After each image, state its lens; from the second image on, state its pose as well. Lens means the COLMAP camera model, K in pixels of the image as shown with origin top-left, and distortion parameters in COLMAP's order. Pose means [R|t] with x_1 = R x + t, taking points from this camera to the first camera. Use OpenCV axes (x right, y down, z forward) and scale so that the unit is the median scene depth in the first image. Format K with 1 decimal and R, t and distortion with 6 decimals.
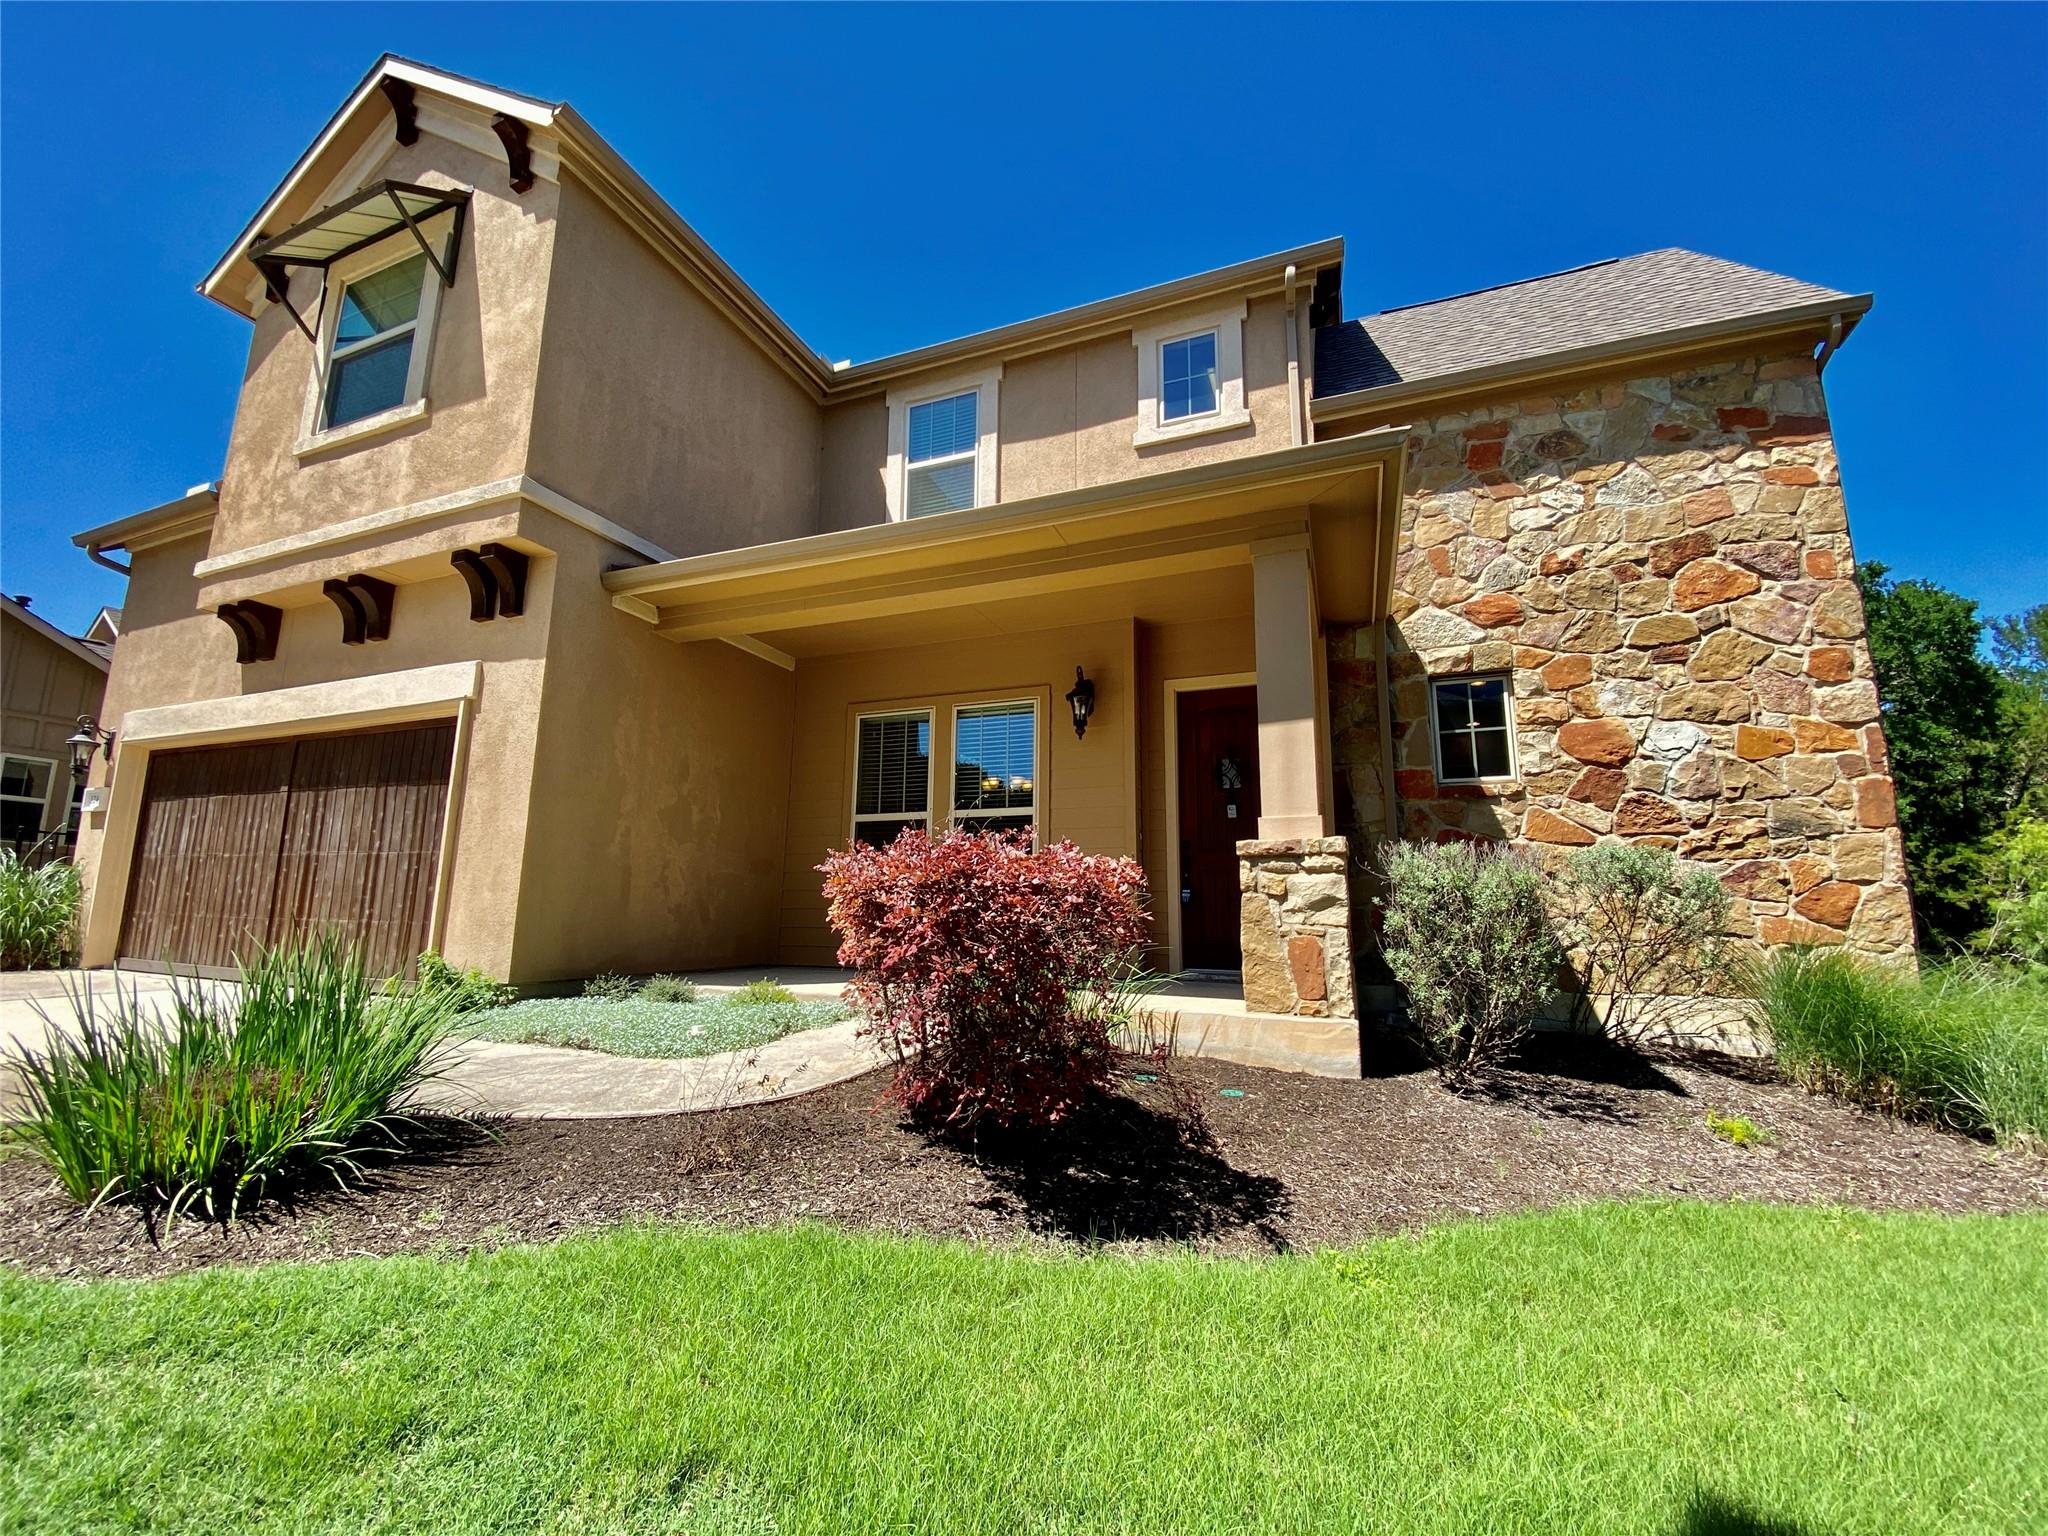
lens RADIAL K [[834.6, 0, 1024.0], [0, 834.6, 768.0], [0, 0, 1]] dist [0.014481, -0.021454]
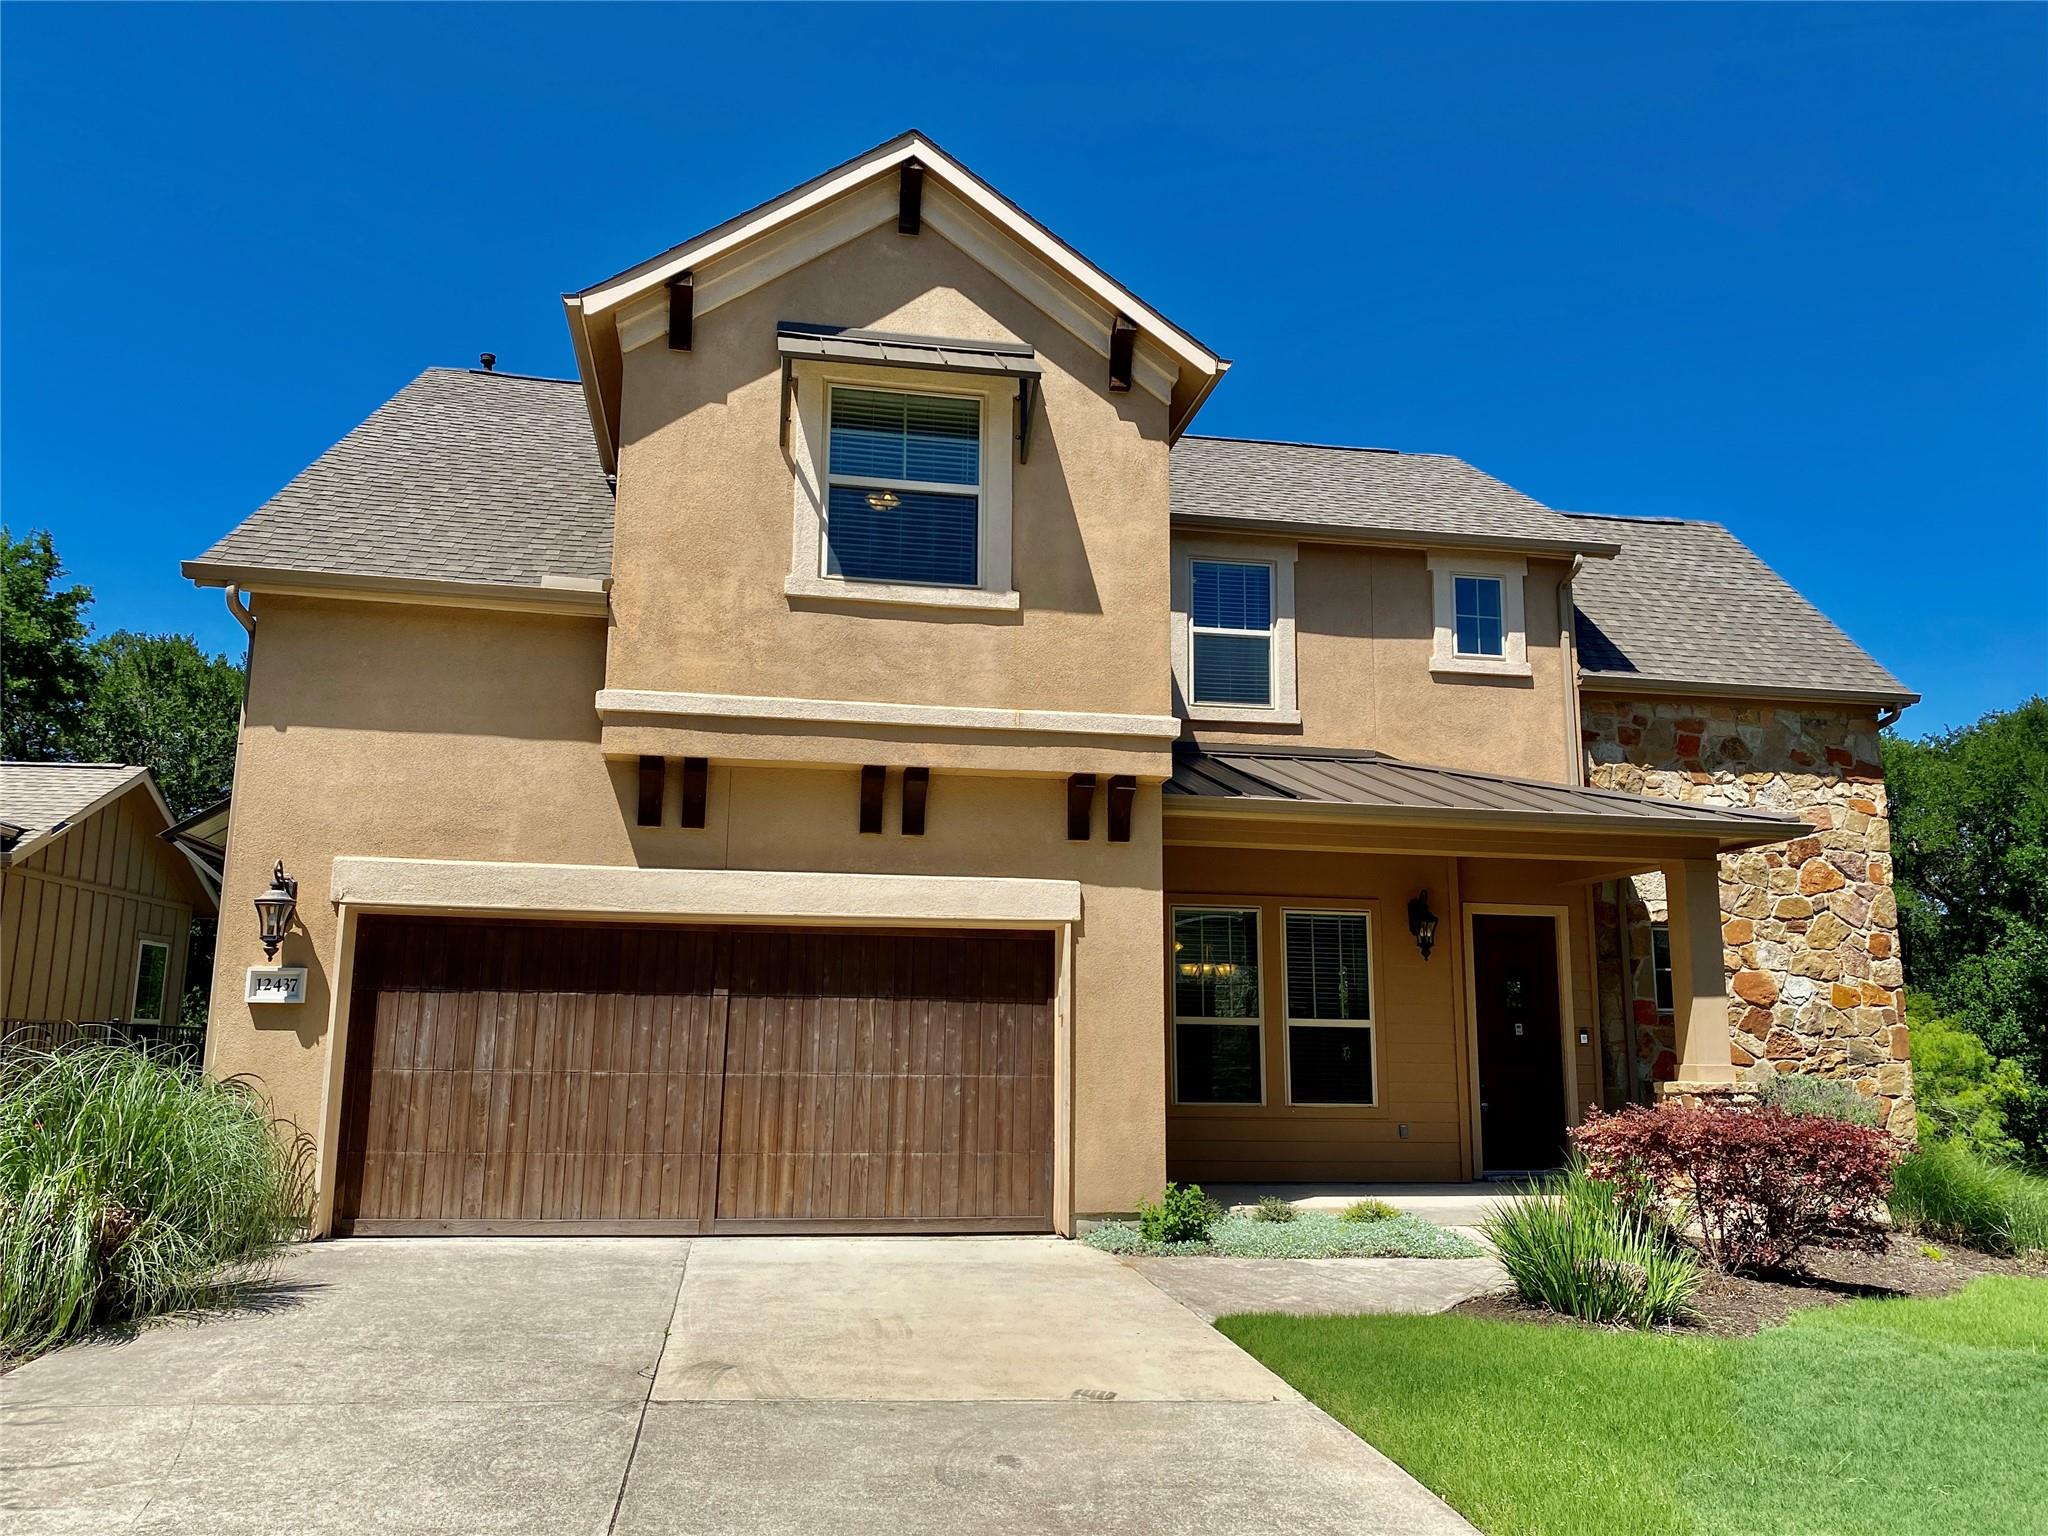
lens RADIAL K [[1606.4, 0, 1032.0], [0, 1606.4, 718.9], [0, 0, 1]] dist [0.063783, -0.143976]
pose [[0.839132, 0.107760, 0.533147, -1.716015], [-0.096769, 0.994118, -0.048624, -0.221245], [-0.535251, -0.010790, 0.844624, -0.563128]]
